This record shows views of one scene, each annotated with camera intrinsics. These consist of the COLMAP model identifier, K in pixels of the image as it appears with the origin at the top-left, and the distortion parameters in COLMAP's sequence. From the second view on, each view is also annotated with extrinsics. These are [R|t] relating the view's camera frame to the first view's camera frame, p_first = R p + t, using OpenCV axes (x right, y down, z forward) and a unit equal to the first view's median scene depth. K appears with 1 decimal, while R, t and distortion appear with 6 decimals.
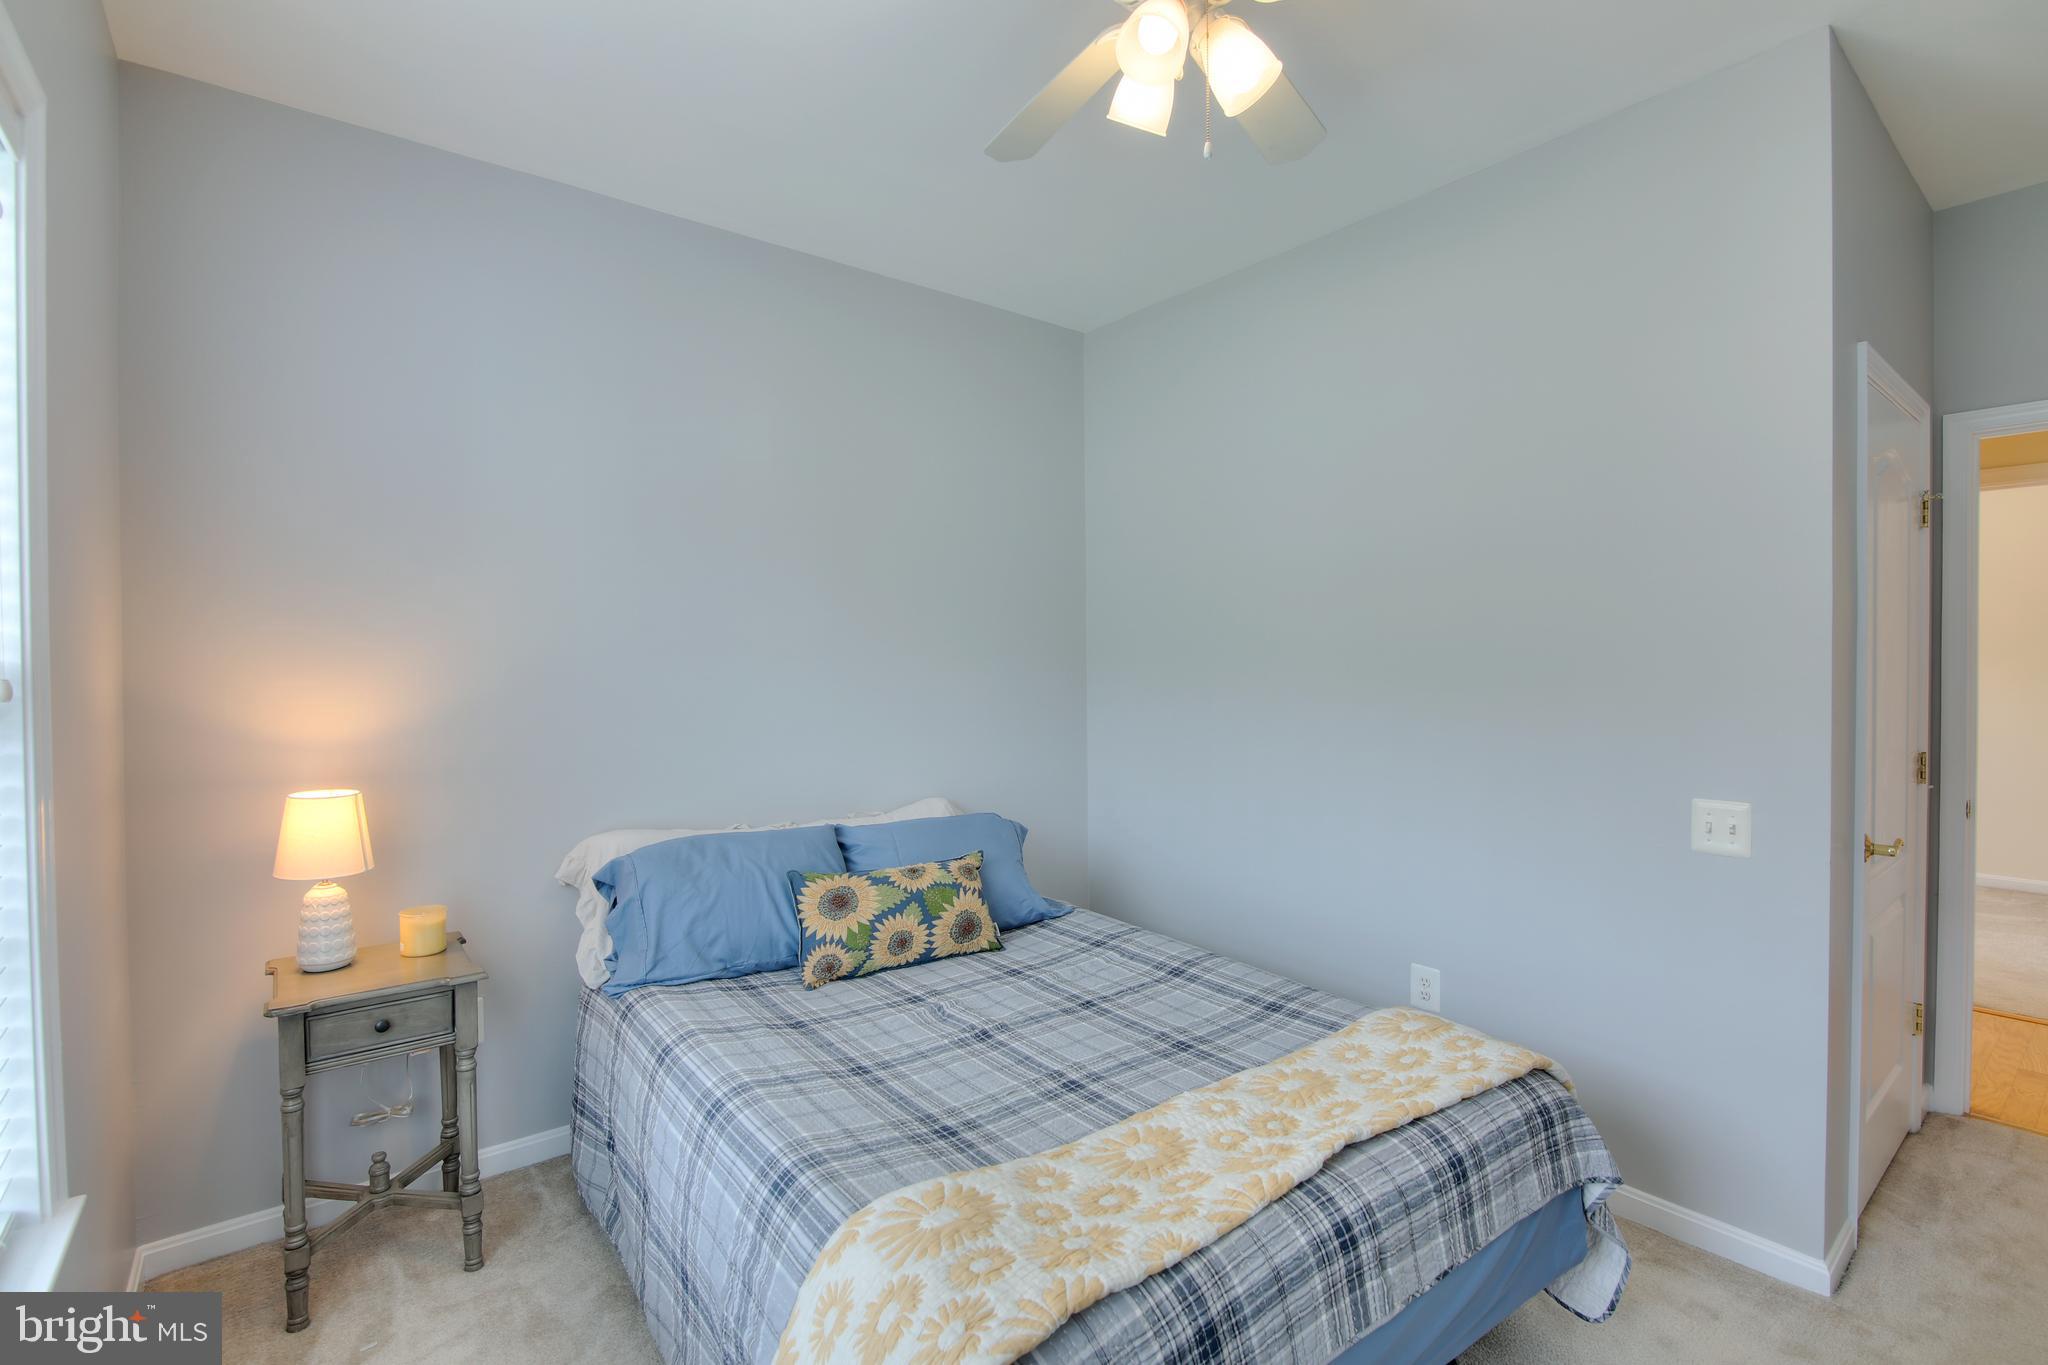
lens RADIAL K [[933.8, 0, 1019.3], [0, 933.8, 676.6], [0, 0, 1]] dist [-0.020300, 0.001044]
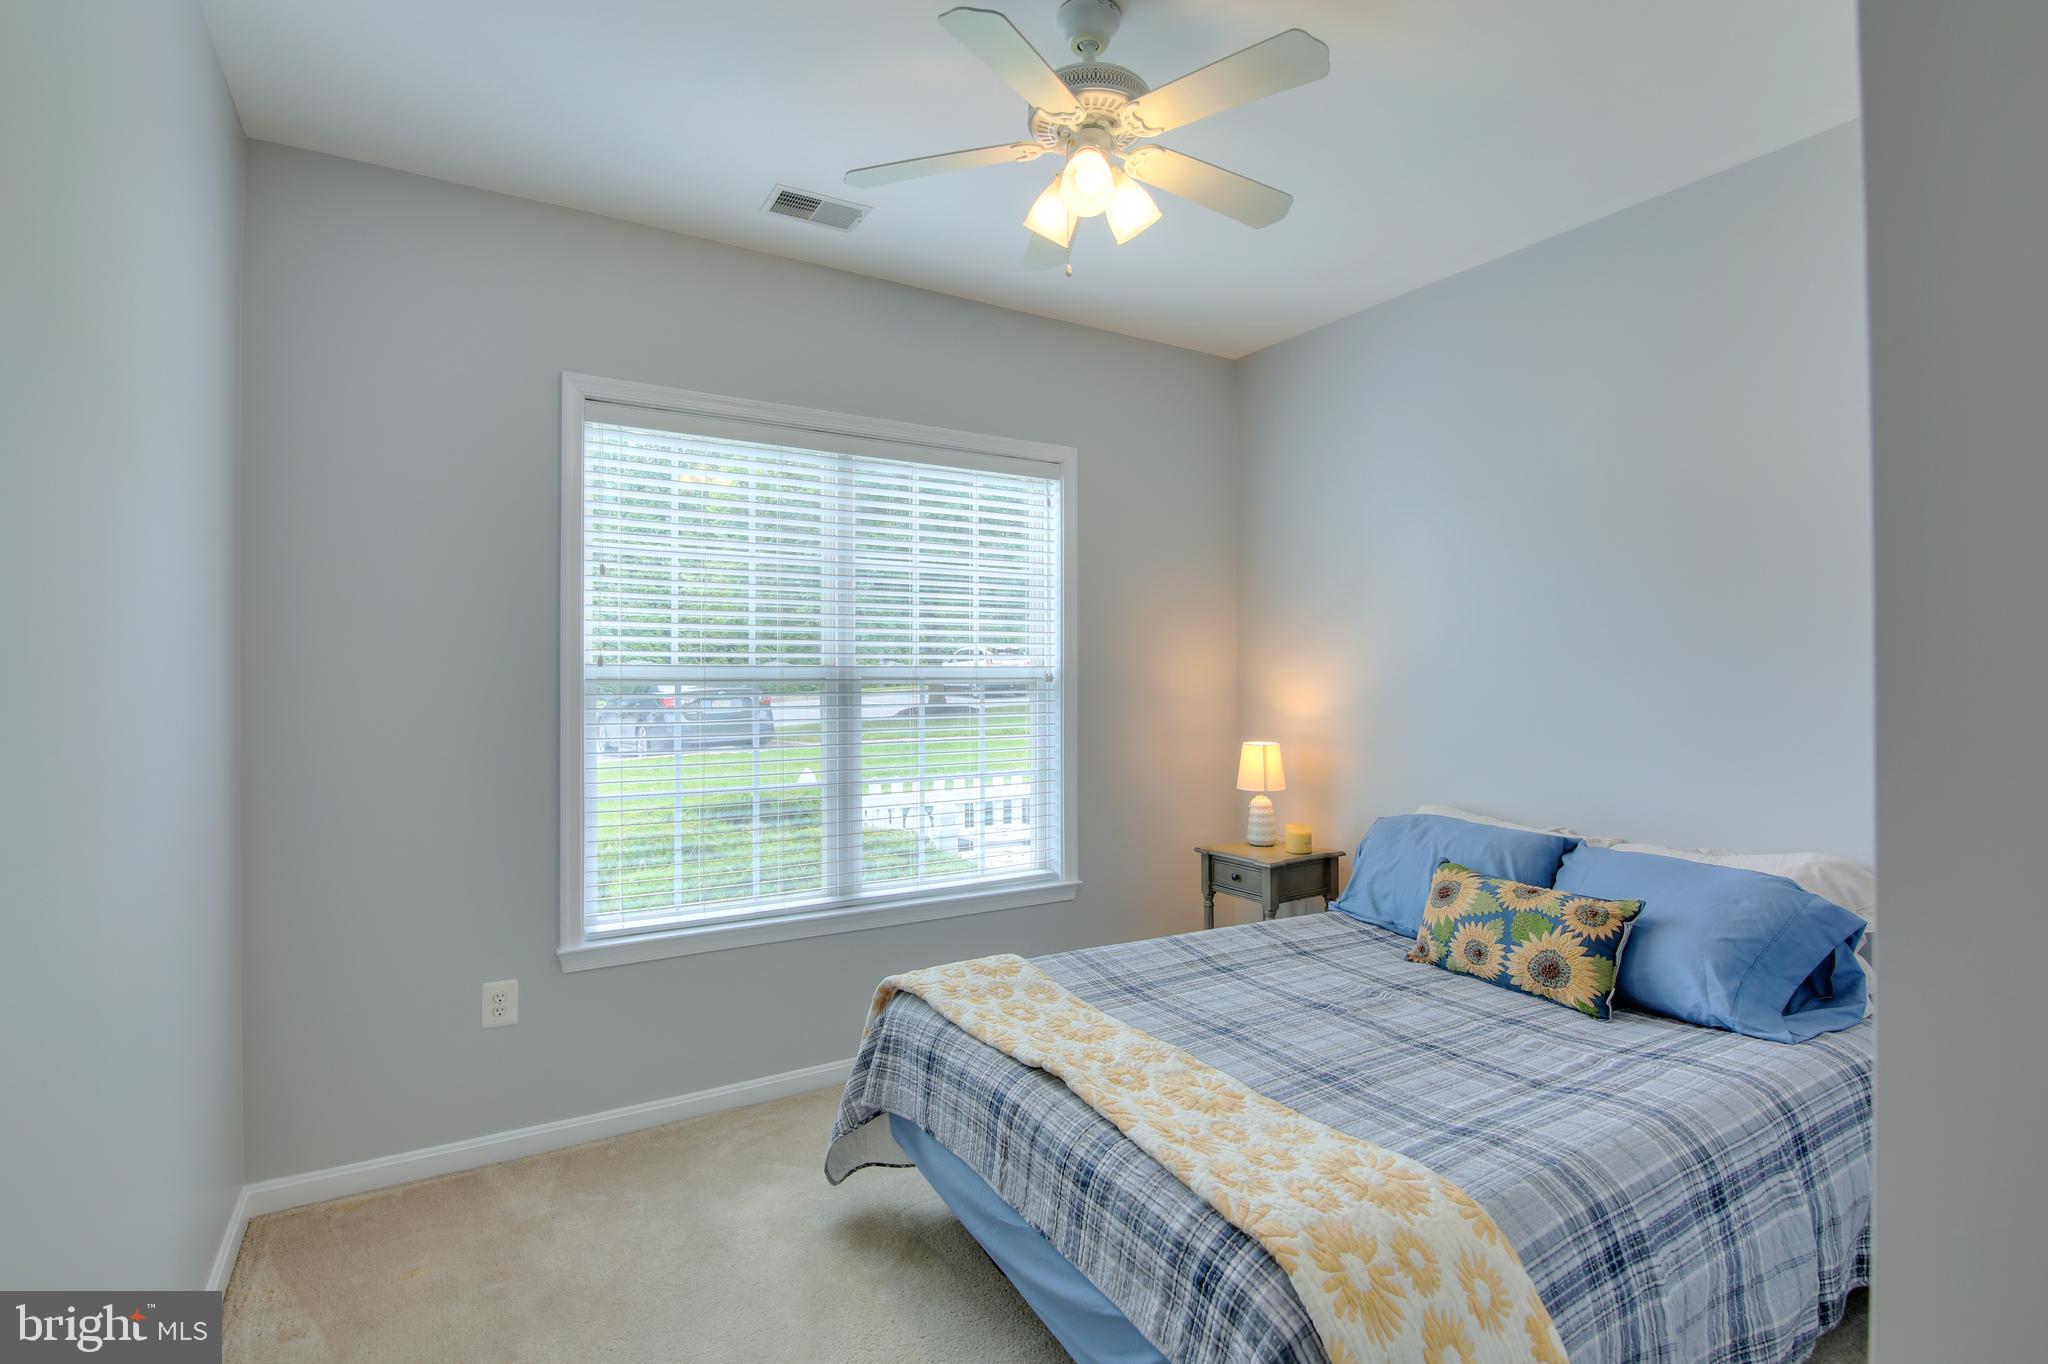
lens RADIAL K [[933.8, 0, 1019.3], [0, 933.8, 676.1], [0, 0, 1]] dist [-0.020300, 0.001044]
pose [[-0.094746, 0.003533, -0.995495, 0.934847], [-0.014954, 0.999876, 0.004972, -0.000109], [0.995389, 0.015358, -0.094681, 0.651256]]
